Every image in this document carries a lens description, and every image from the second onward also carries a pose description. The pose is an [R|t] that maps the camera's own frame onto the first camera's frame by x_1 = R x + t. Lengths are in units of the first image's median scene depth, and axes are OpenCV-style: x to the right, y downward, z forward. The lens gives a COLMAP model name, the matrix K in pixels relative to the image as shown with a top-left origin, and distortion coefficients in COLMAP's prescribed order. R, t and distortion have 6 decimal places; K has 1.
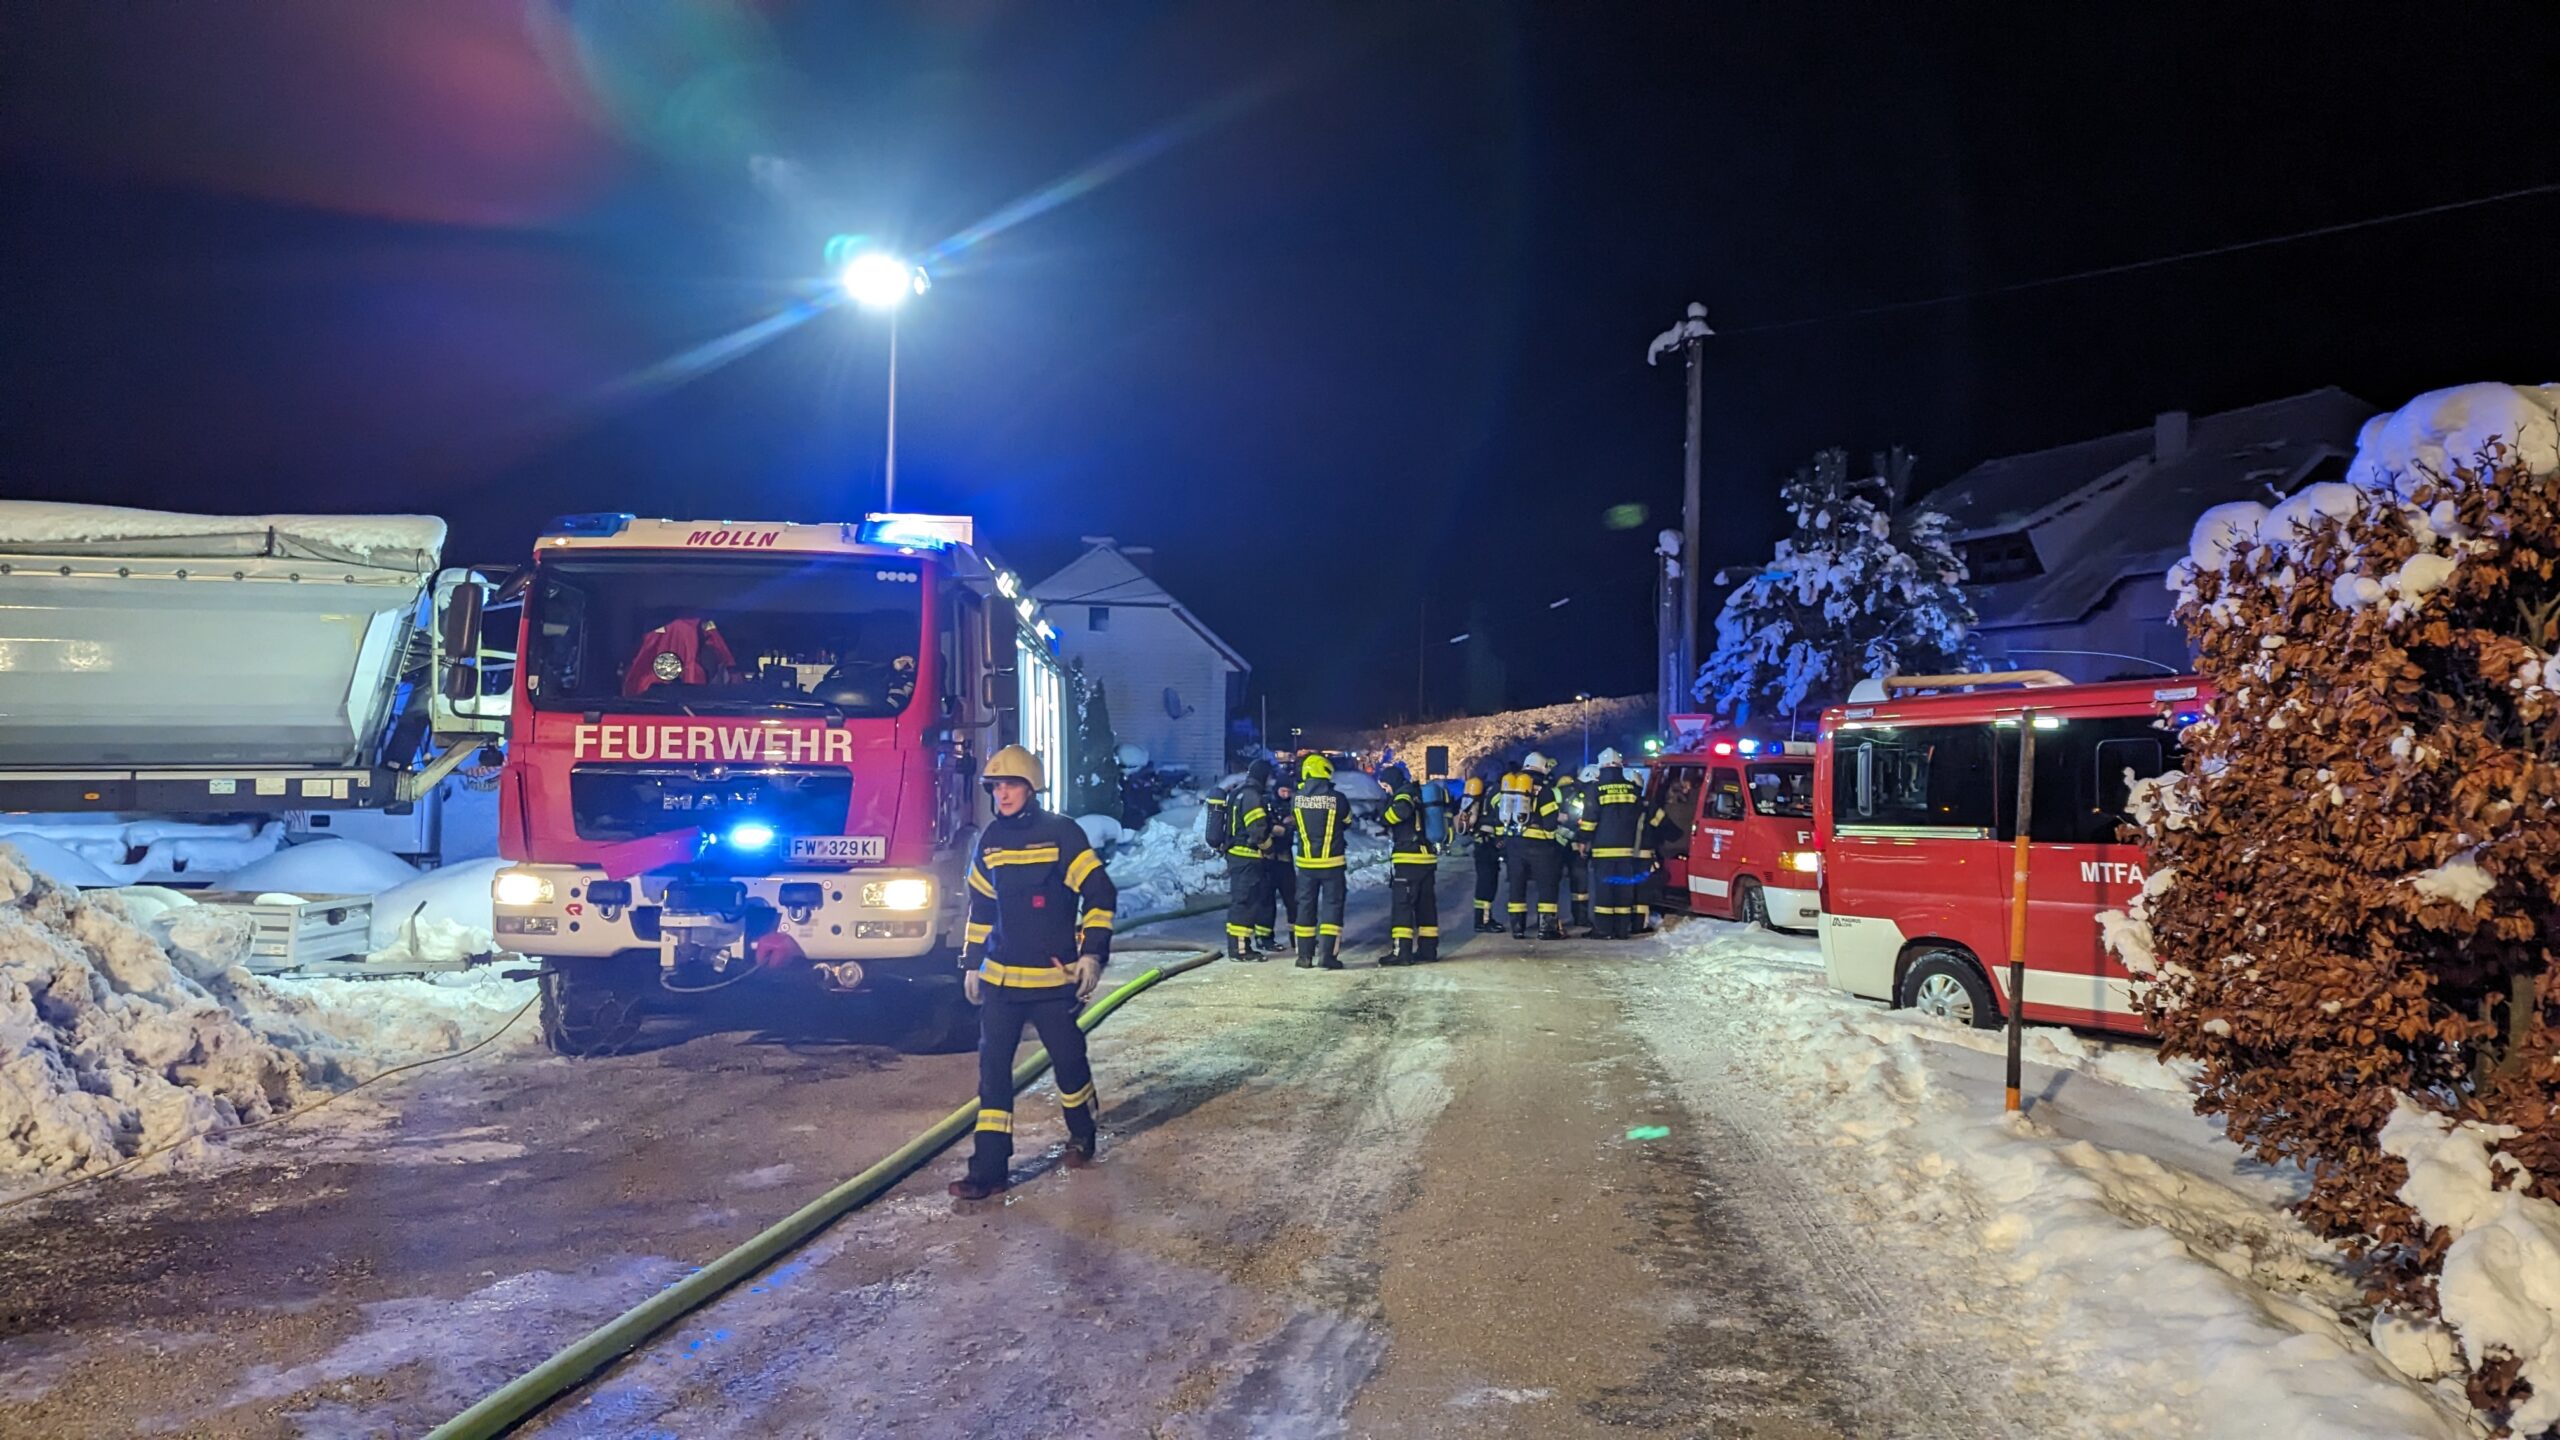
lens RADIAL K [[1850.7, 0, 1268.2], [0, 1850.7, 723.0], [0, 0, 1]] dist [0.044032, -0.003171]
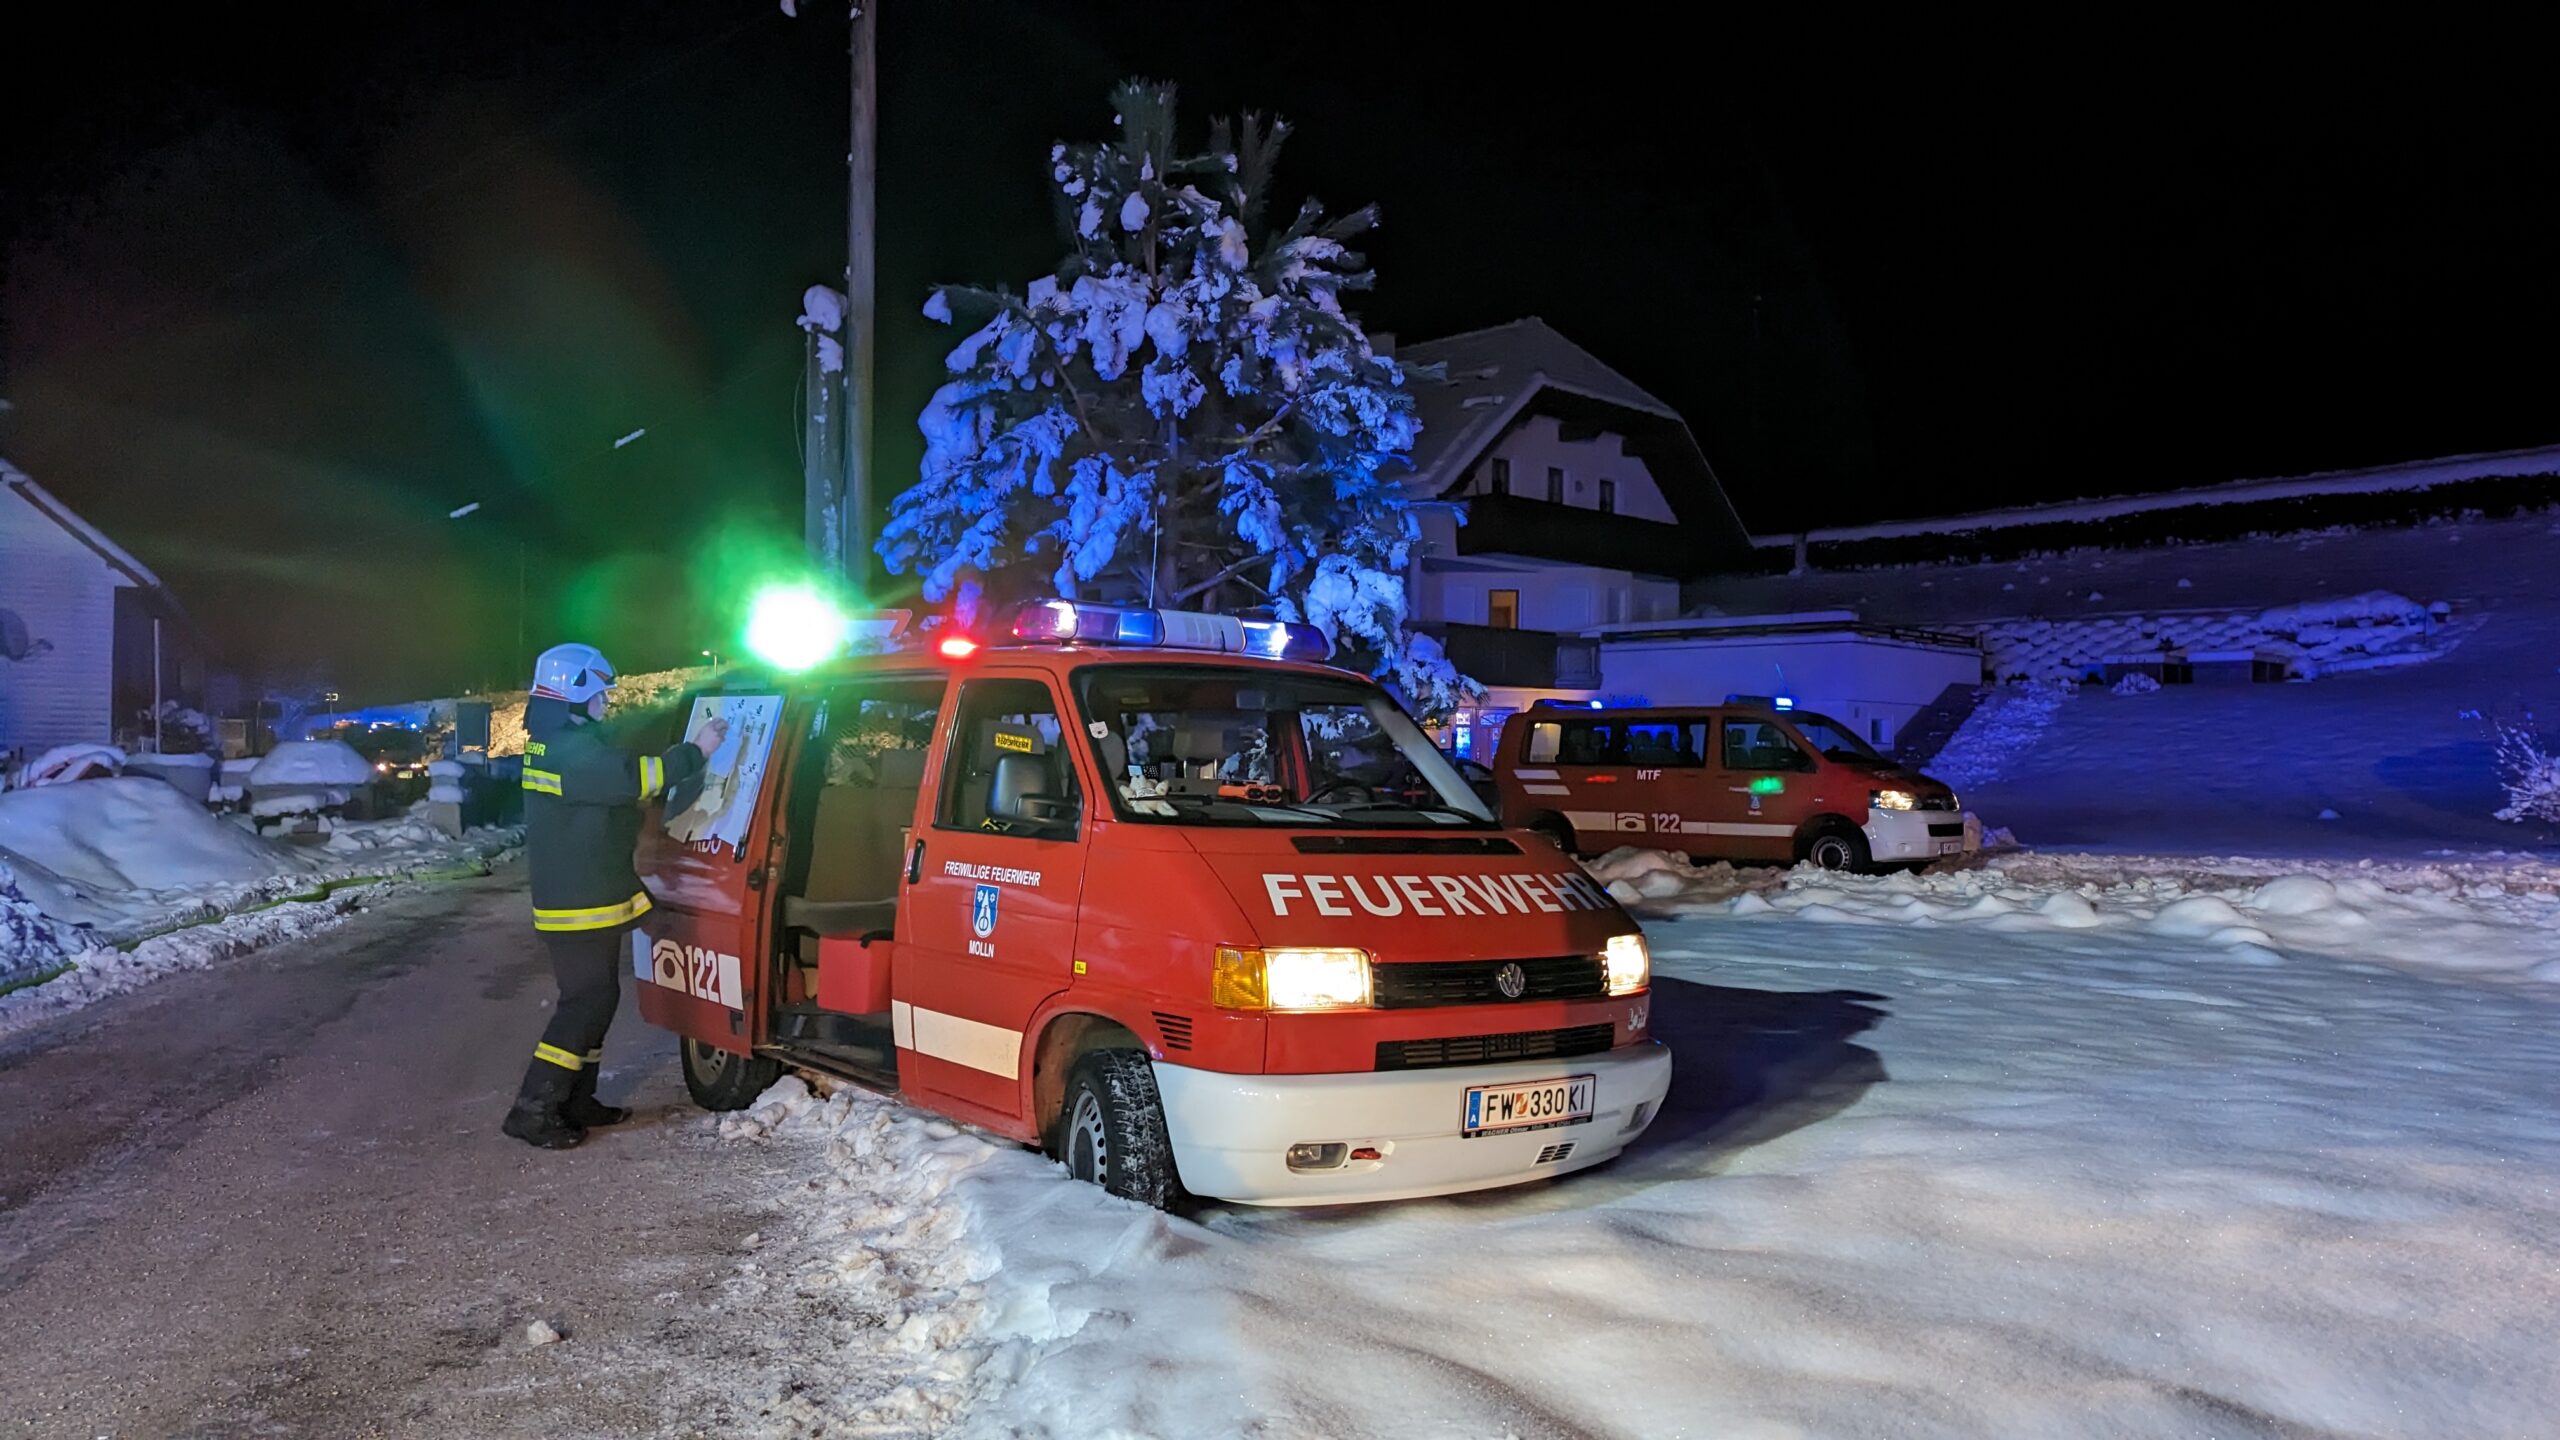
lens RADIAL K [[1850.7, 0, 1268.2], [0, 1850.7, 723.0], [0, 0, 1]] dist [0.044032, -0.003171]
pose [[0.899271, -0.002206, 0.437387, 0.112281], [-0.003478, 0.999920, 0.012192, 0.021660], [-0.437378, -0.012485, 0.899191, 0.534172]]
